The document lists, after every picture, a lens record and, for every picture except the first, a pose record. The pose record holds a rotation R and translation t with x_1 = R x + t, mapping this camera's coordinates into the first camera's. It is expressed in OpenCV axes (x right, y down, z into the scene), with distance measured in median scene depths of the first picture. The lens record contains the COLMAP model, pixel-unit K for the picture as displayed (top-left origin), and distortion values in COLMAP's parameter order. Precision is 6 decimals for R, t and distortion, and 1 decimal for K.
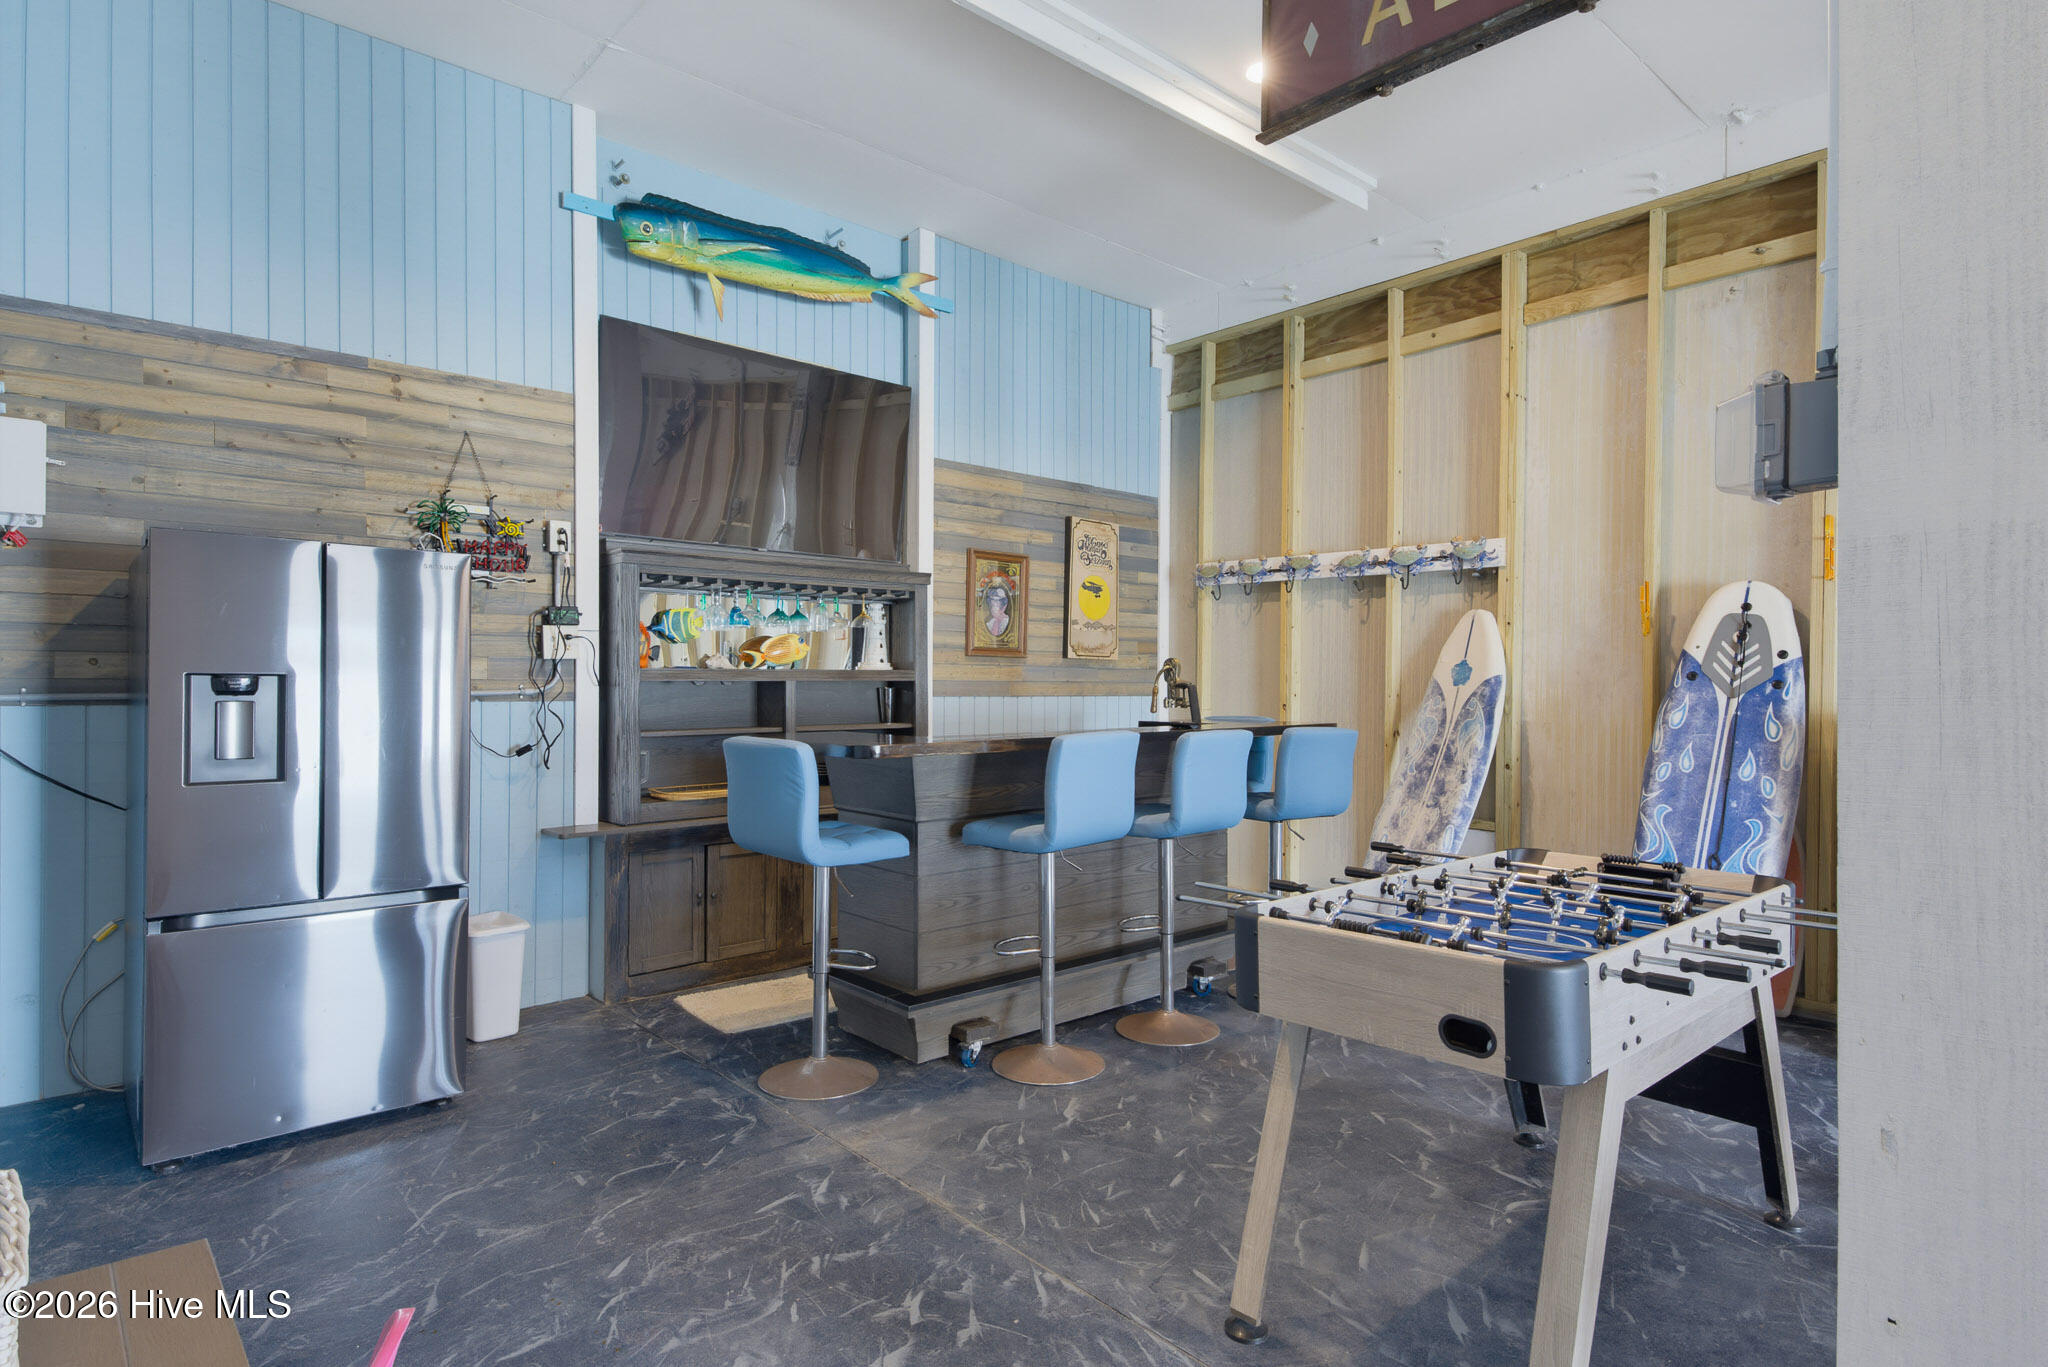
lens RADIAL K [[1065.0, 0, 1045.4], [0, 1065.0, 686.9], [0, 0, 1]] dist [0.023609, -0.002199]
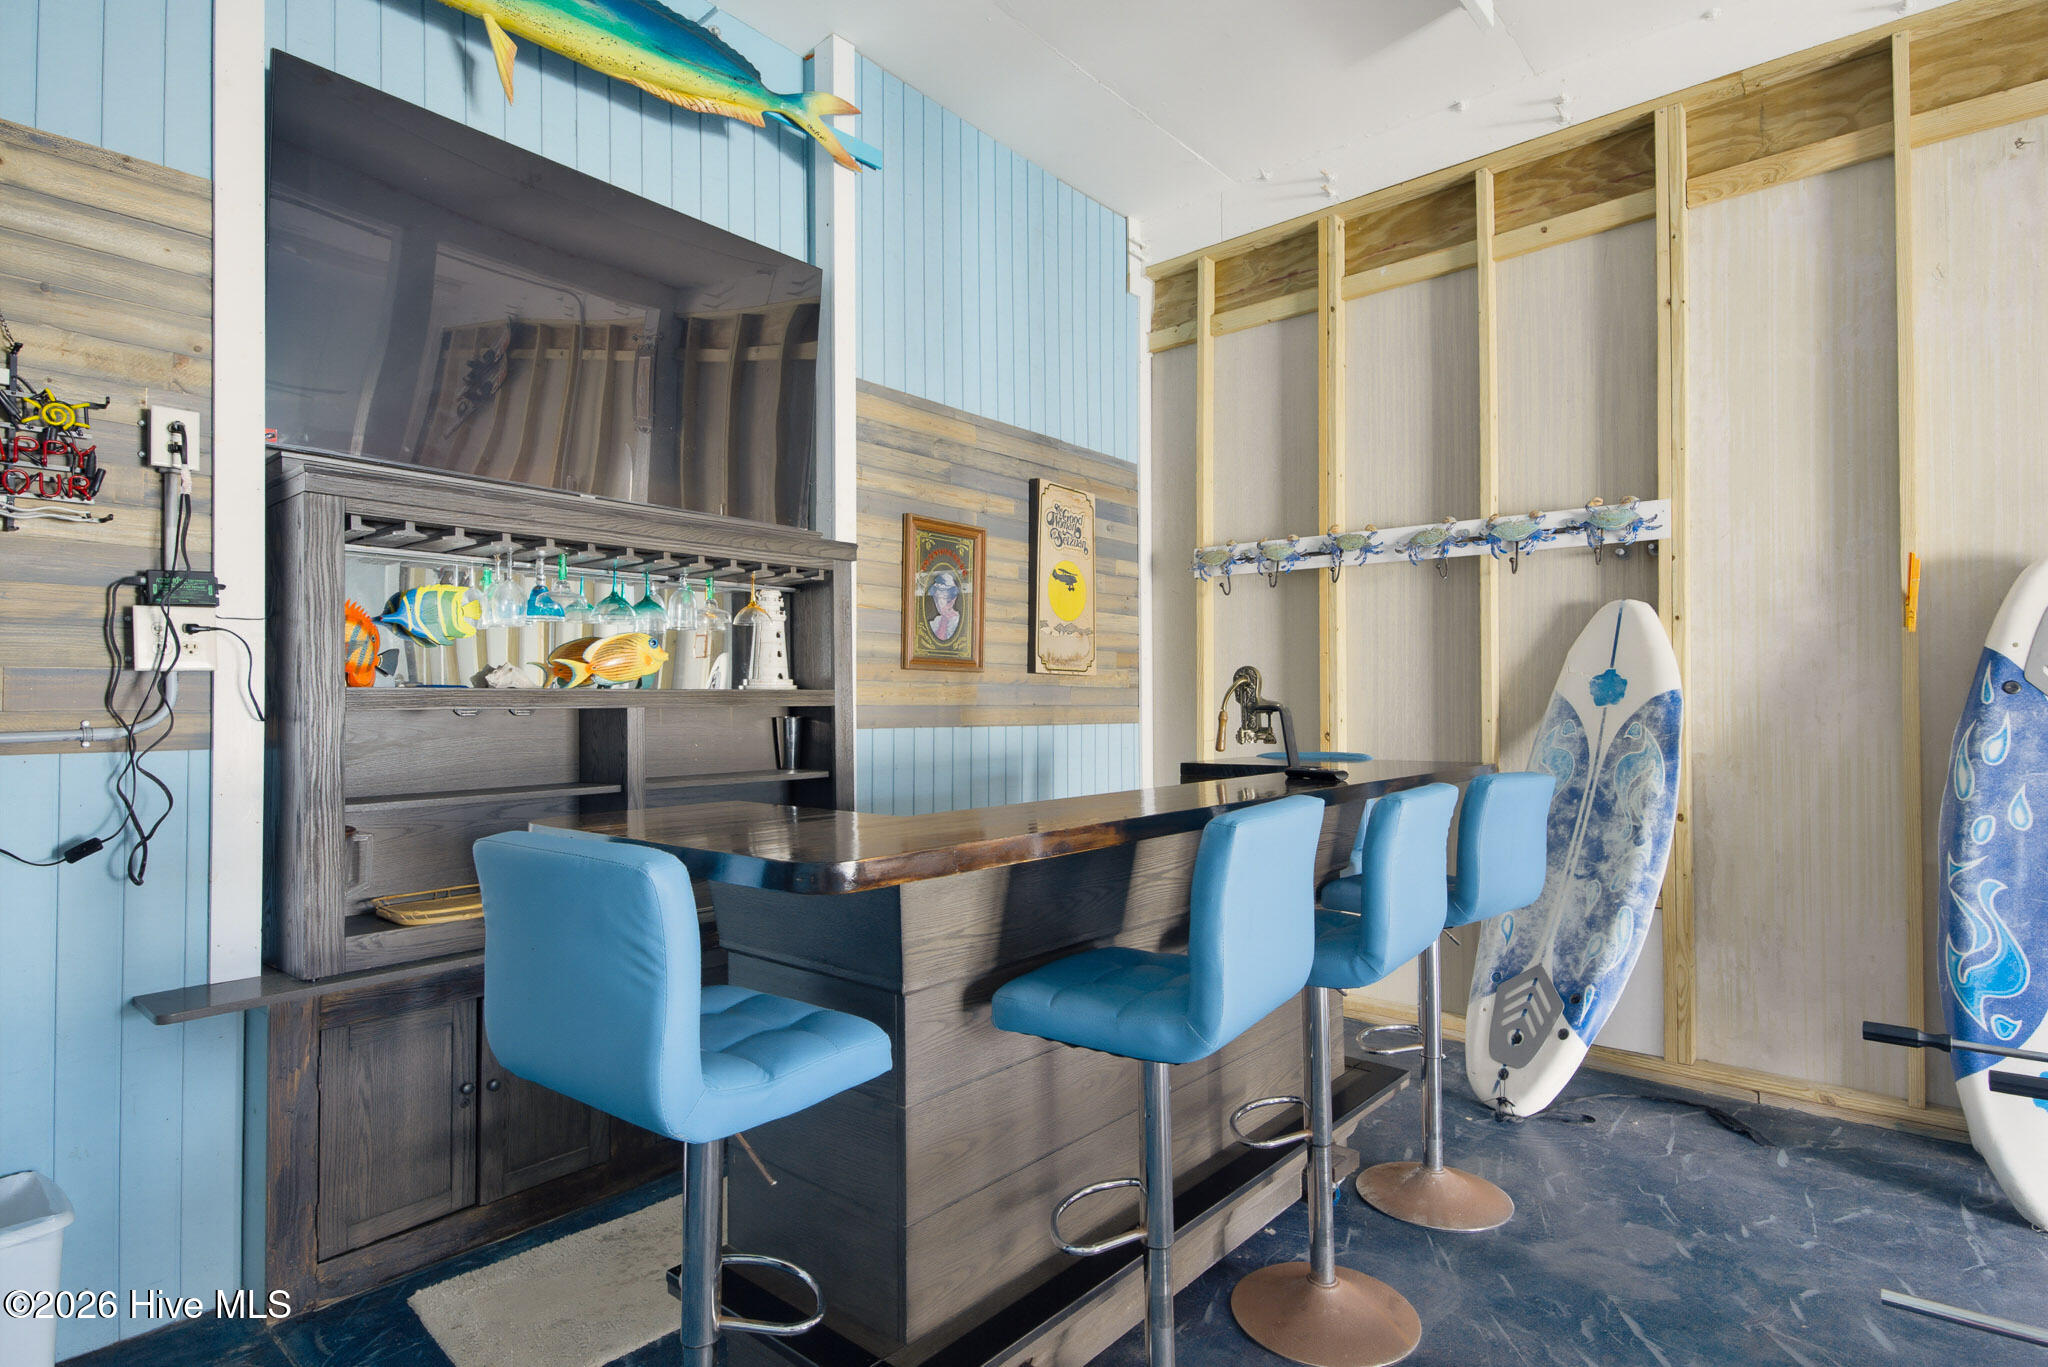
lens RADIAL K [[1065.0, 0, 1045.4], [0, 1065.0, 686.9], [0, 0, 1]] dist [0.023609, -0.002199]
pose [[0.991574, -0.007746, 0.129313, -0.077485], [0.010860, 0.999667, -0.023391, -0.000773], [-0.129089, 0.024599, 0.991328, 0.330429]]
